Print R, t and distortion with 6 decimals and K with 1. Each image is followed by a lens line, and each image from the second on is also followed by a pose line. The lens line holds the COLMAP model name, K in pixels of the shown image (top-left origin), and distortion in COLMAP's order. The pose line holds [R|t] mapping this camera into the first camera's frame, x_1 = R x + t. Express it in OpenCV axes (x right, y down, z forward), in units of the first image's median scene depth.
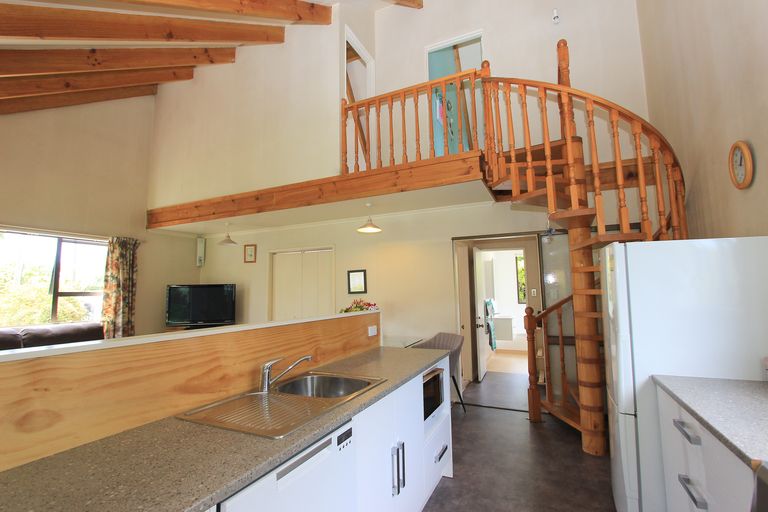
lens RADIAL K [[352.2, 0, 382.9], [0, 352.2, 254.9], [0, 0, 1]] dist [0.001796, 0.000399]
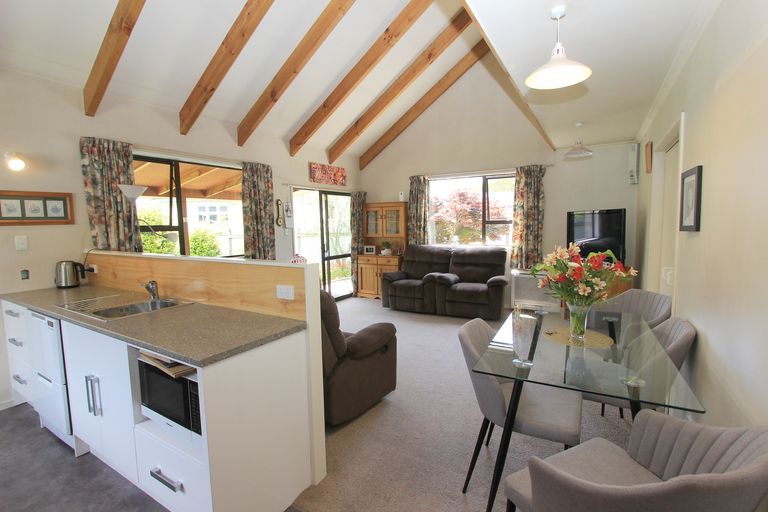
lens RADIAL K [[352.2, 0, 383.7], [0, 352.2, 255.5], [0, 0, 1]] dist [0.001796, 0.000399]
pose [[-0.095854, 0.111891, -0.989087, 0.331724], [0.118561, 0.987872, 0.100264, 0.054262], [0.988309, -0.107656, -0.107958, 0.683924]]
